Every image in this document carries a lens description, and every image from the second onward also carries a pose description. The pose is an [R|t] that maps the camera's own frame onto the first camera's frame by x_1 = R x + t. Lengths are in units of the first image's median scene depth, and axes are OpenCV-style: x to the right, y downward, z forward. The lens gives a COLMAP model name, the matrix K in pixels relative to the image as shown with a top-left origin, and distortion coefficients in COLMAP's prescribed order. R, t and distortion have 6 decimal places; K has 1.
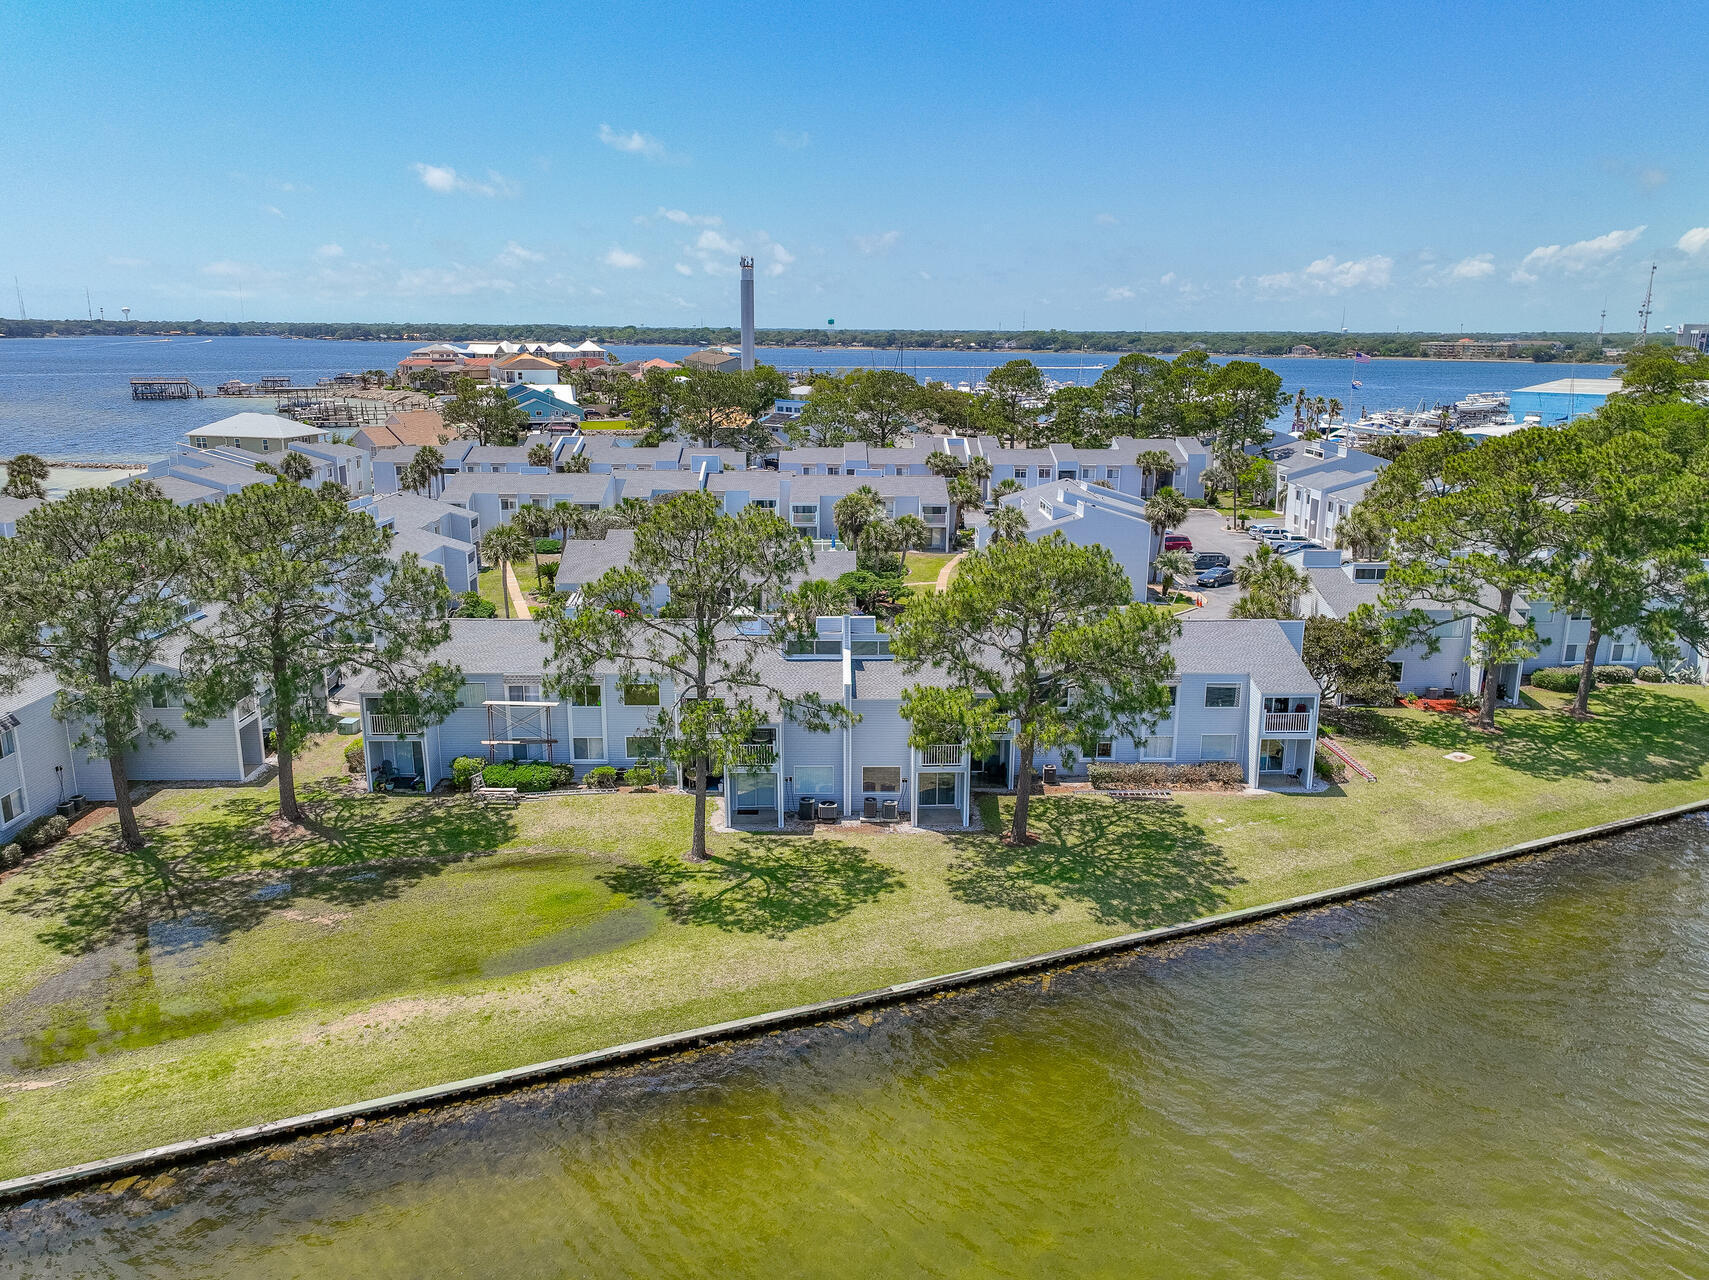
lens RADIAL K [[1231.9, 0, 870.4], [0, 1231.9, 635.6], [0, 0, 1]] dist [0.003053, 0.003875]
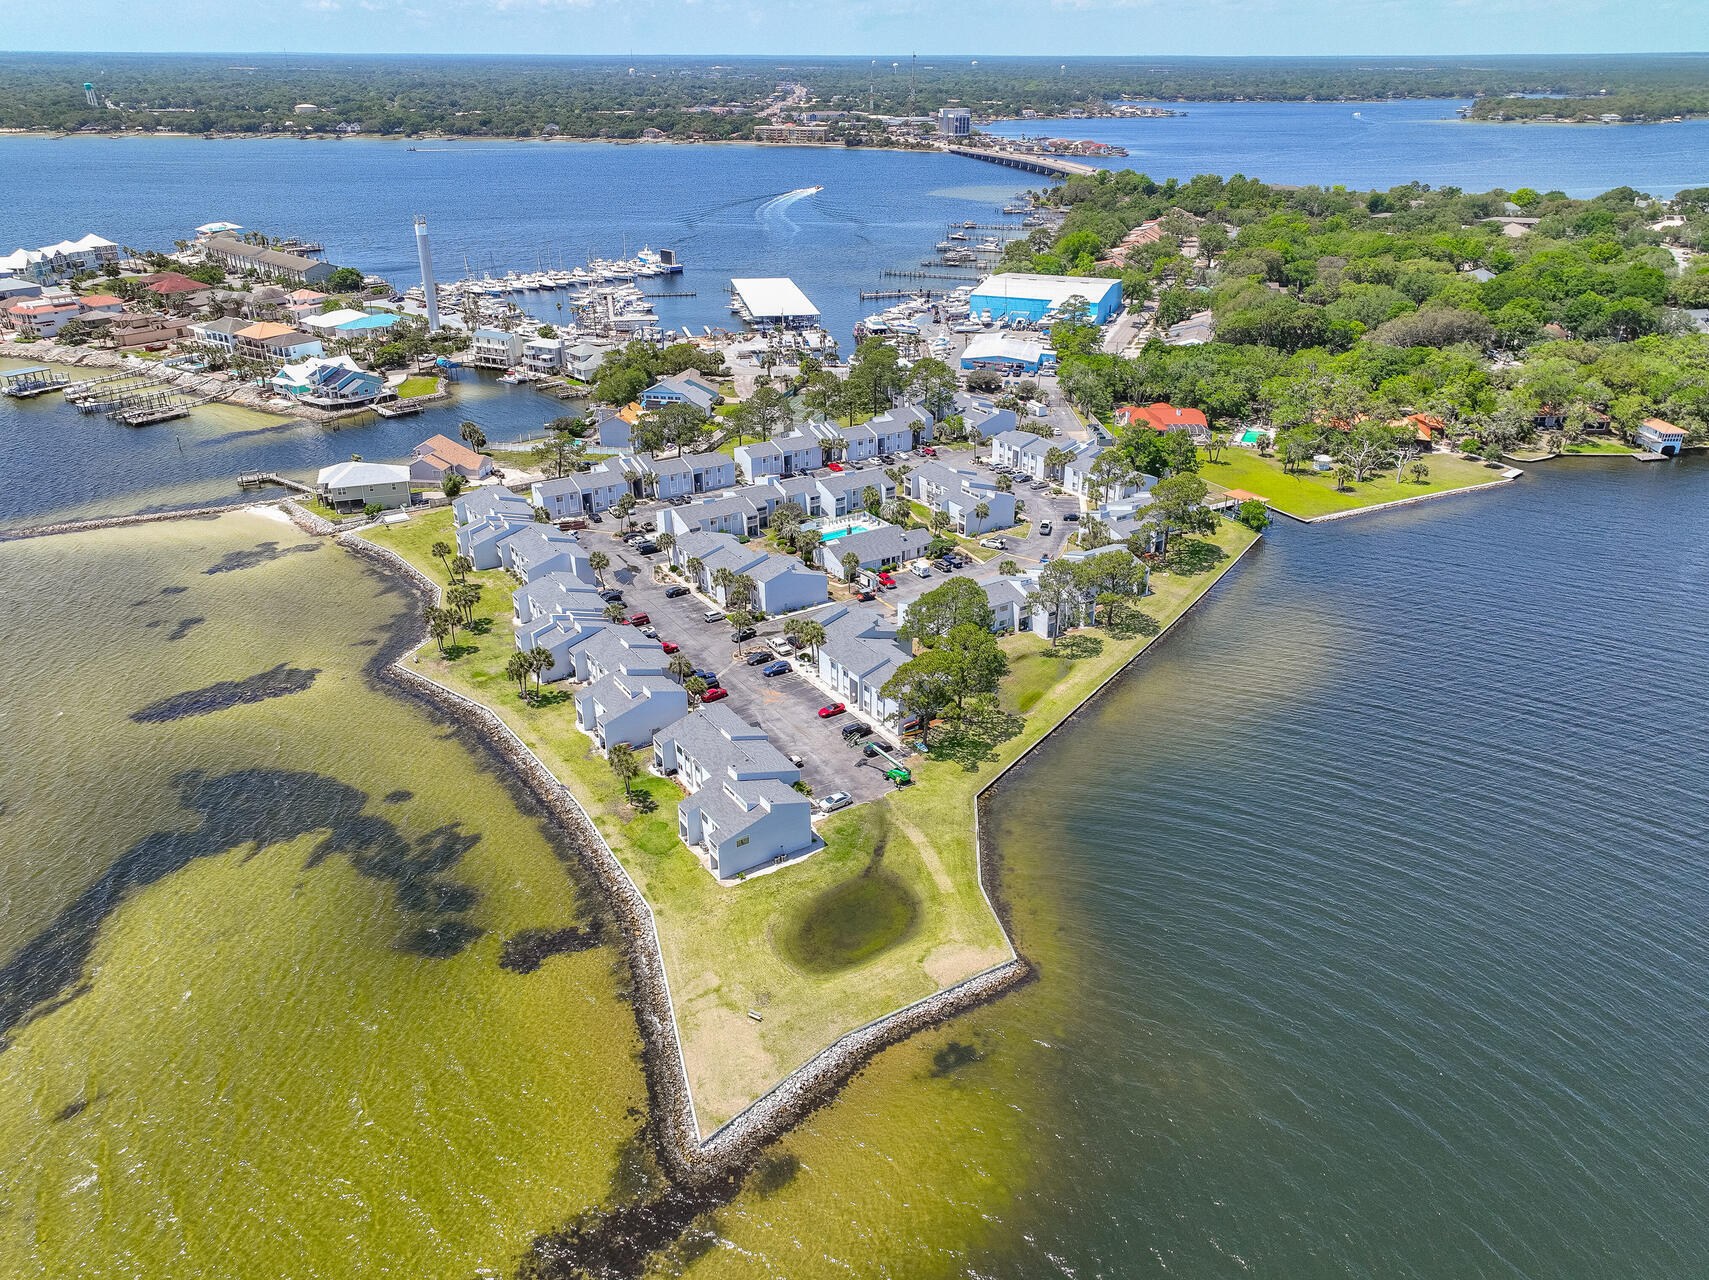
lens RADIAL K [[1231.9, 0, 870.4], [0, 1231.9, 635.6], [0, 0, 1]] dist [0.003053, 0.003875]
pose [[0.849804, -0.230096, 0.474225, -2.323990], [0.128927, 0.963098, 0.236264, -0.801019], [-0.511088, -0.139637, 0.848110, -1.903087]]
